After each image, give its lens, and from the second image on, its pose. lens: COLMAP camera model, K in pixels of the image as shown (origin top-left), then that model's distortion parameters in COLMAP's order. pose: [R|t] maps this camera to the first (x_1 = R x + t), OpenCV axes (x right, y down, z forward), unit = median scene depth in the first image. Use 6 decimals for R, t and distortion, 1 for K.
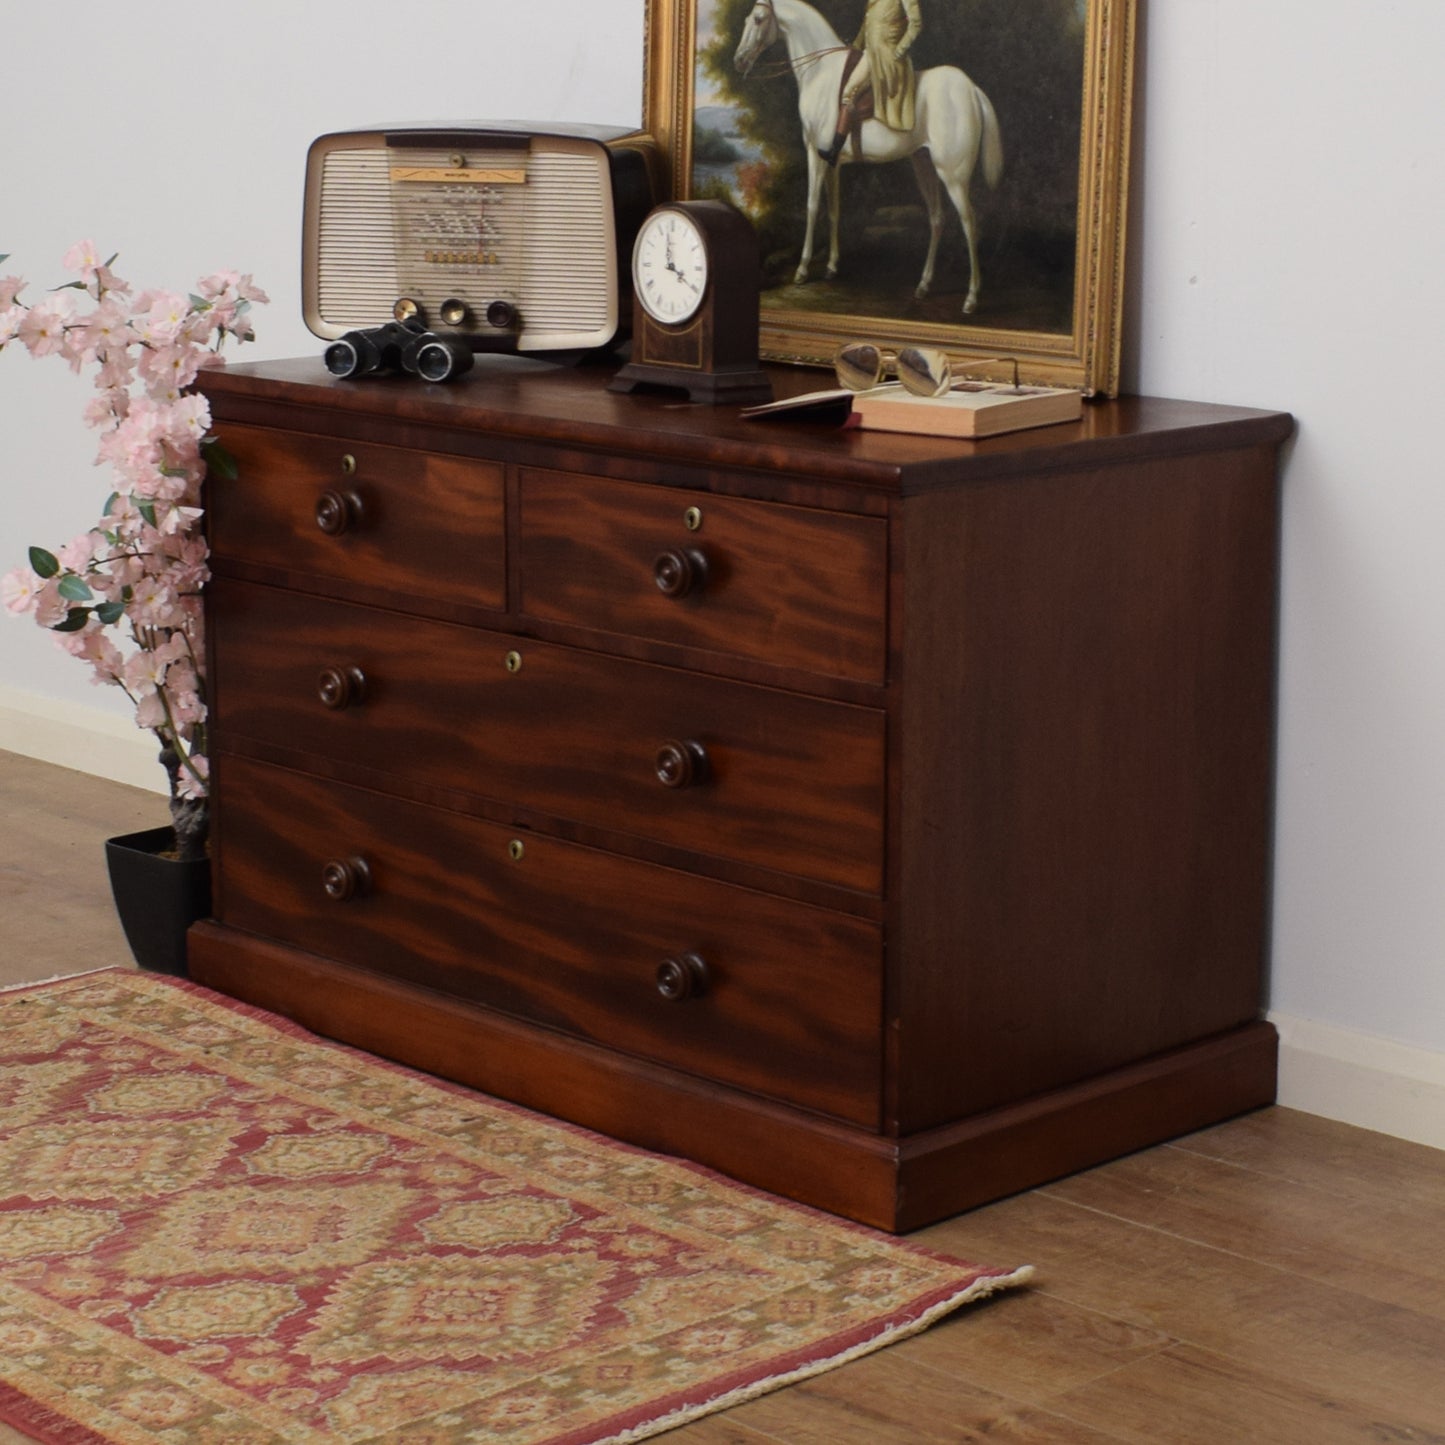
lens RADIAL K [[3561.9, 0, 666.9], [0, 3561.9, 735.9], [0, 0, 1]] dist [-0.118099, 0.000000]
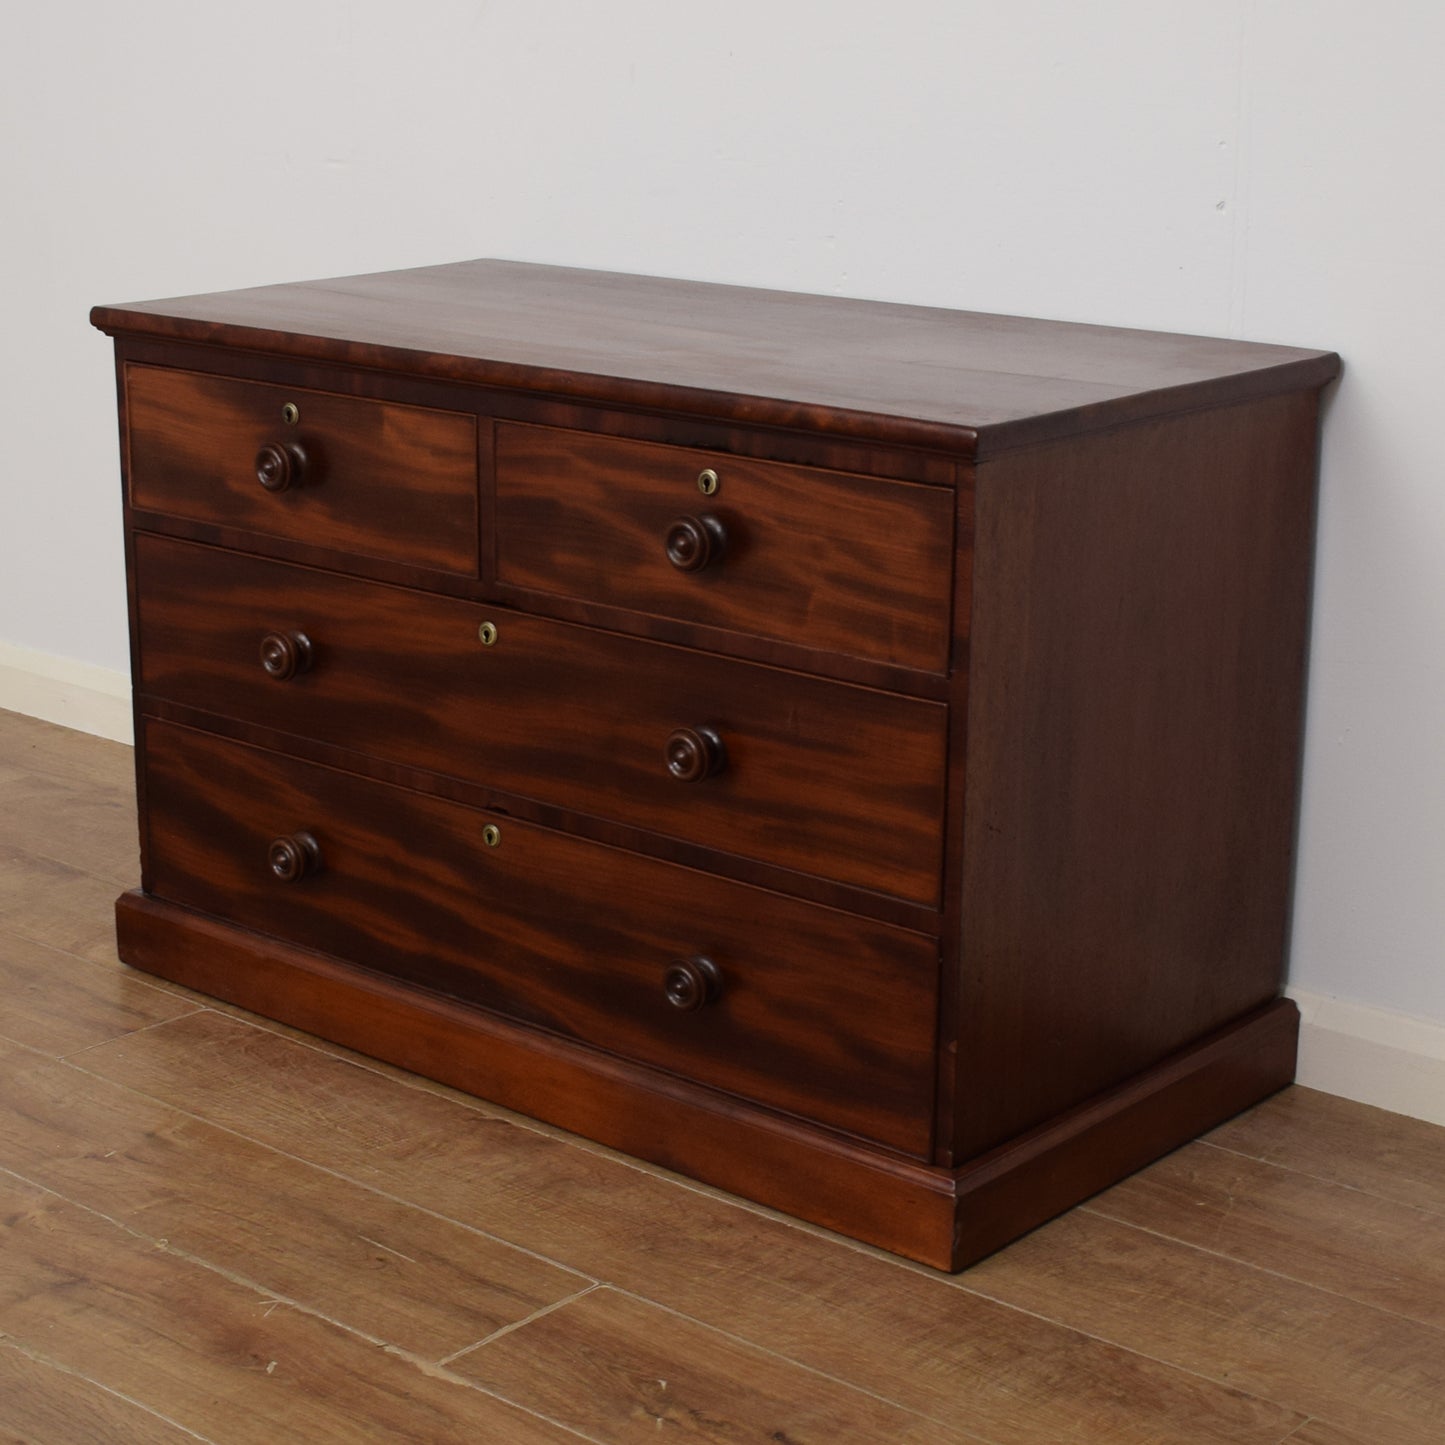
lens RADIAL K [[2866.7, 0, 638.3], [0, 2866.7, 770.3], [0, 0, 1]] dist [-0.079221, 0.000000]
pose [[0.996024, -0.020371, 0.086726, -0.071624], [0.013958, 0.997167, 0.073919, -0.040905], [-0.087986, -0.072415, 0.993486, 0.272885]]
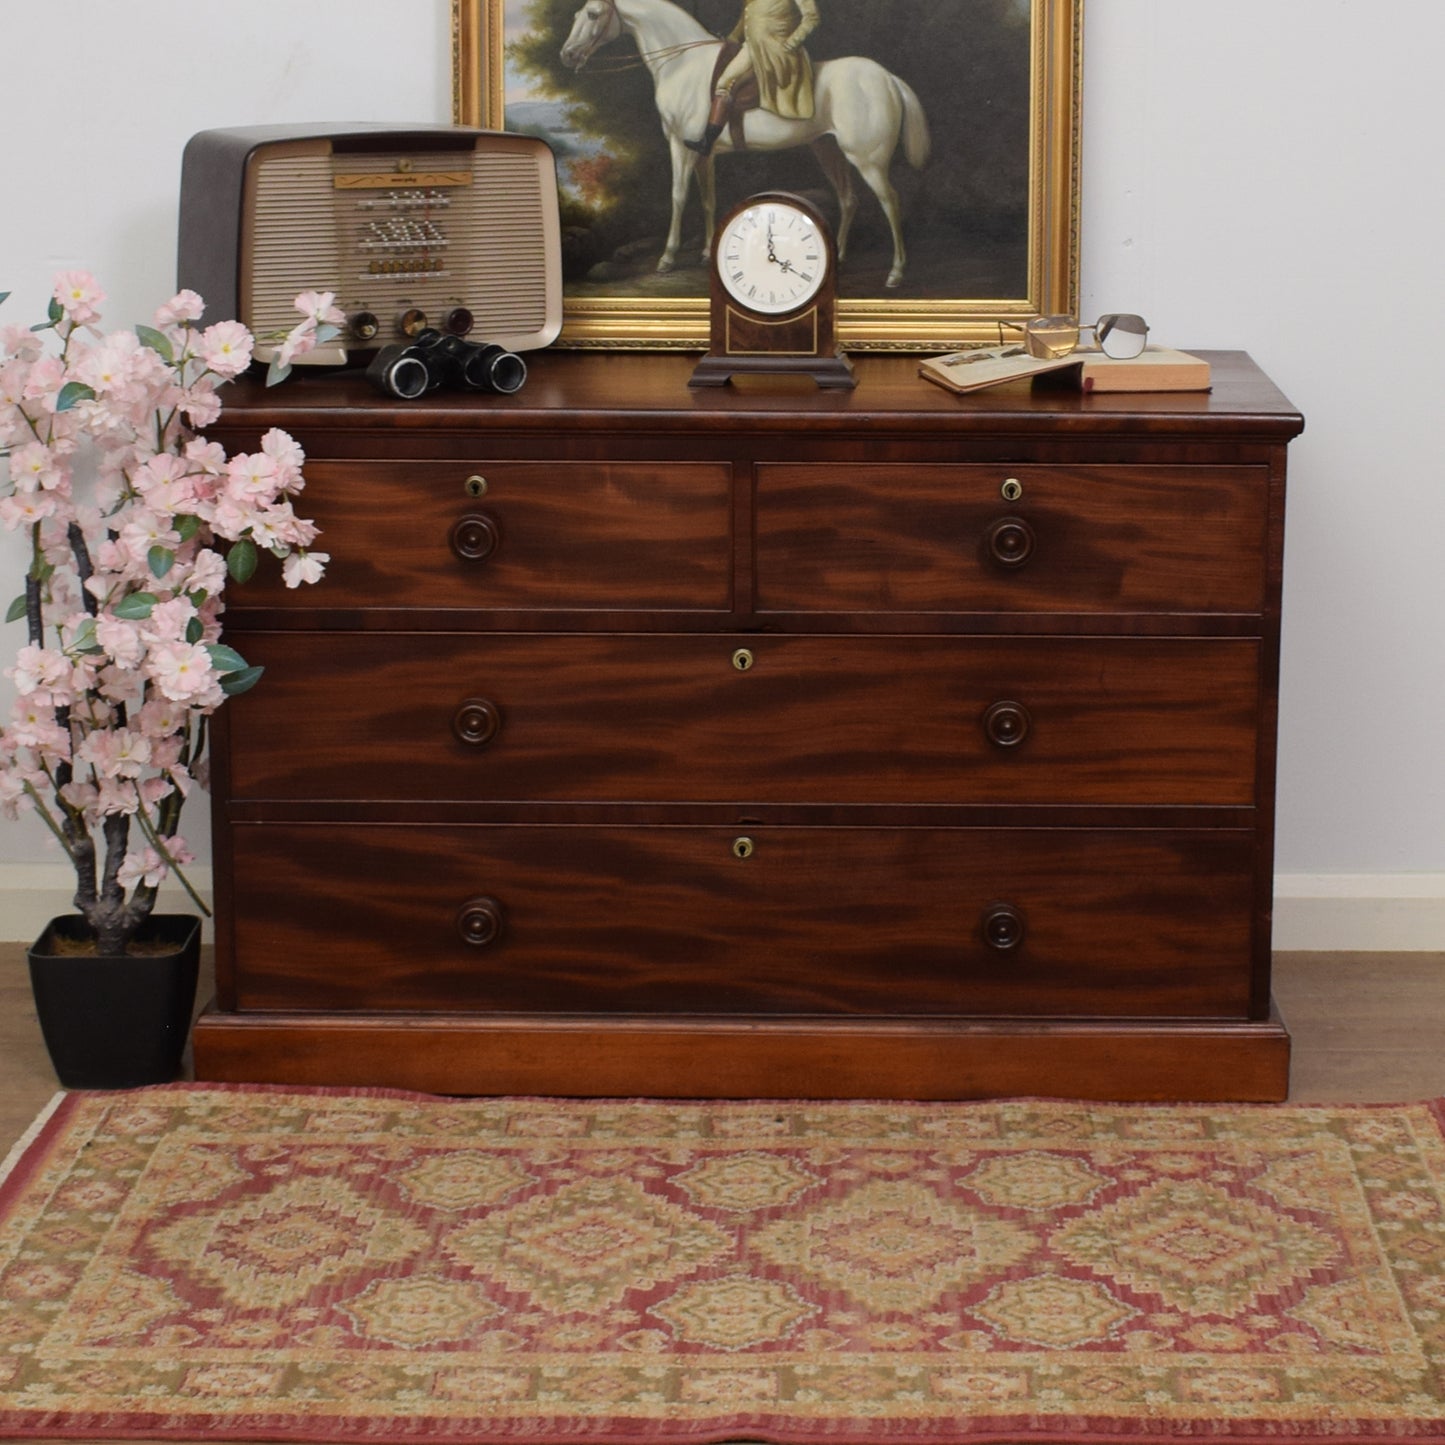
lens RADIAL K [[3561.9, 0, 785.8], [0, 3561.9, 598.4], [0, 0, 1]] dist [-0.118099, 0.000000]
pose [[0.695069, -0.125663, 0.707876, -0.764553], [0.144788, 0.988899, 0.033382, -0.071693], [-0.704213, 0.079289, 0.705547, 0.294607]]
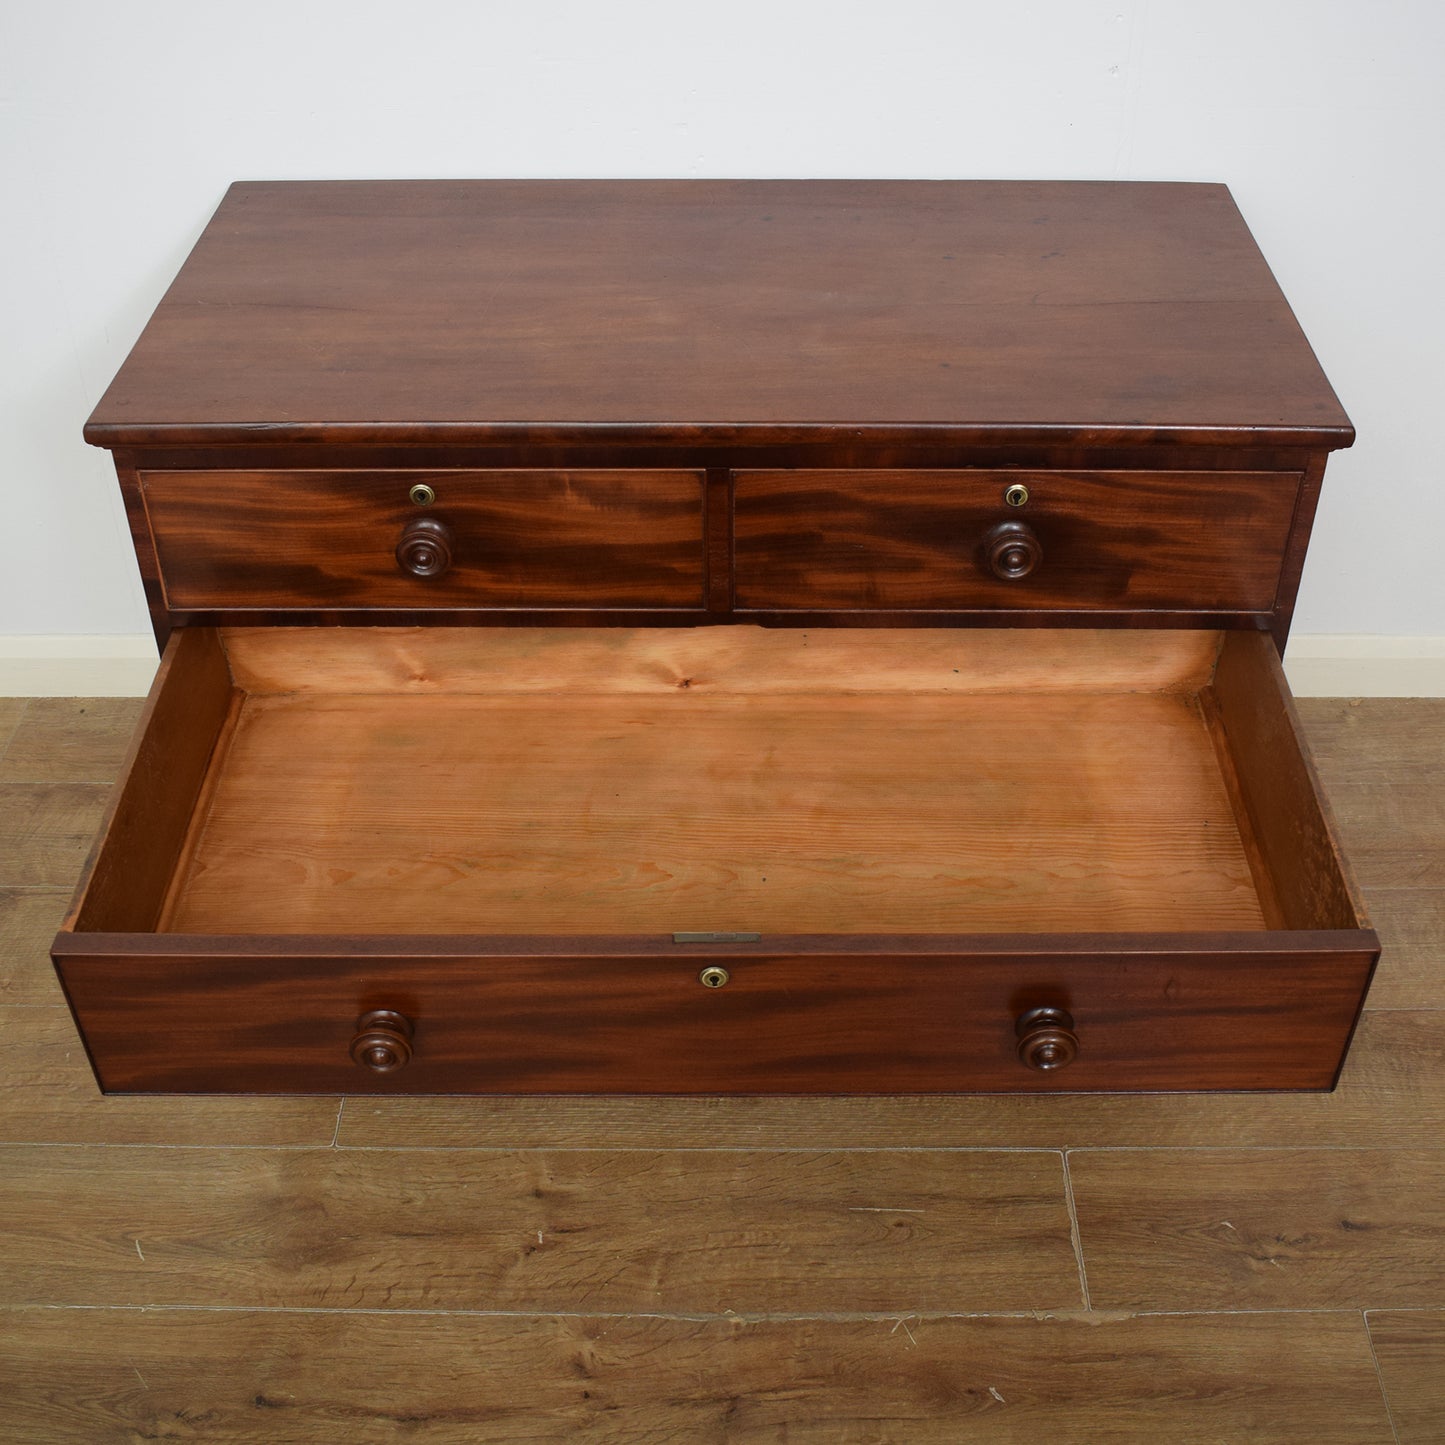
lens RADIAL K [[1853.9, 0, 722.5], [0, 1853.9, 731.2], [0, 0, 1]] dist [-0.093543, 0.000000]
pose [[0.687820, -0.446677, 0.572175, -0.345012], [0.156950, 0.861118, 0.483572, -0.249030], [-0.708711, -0.242808, 0.662400, 0.690201]]
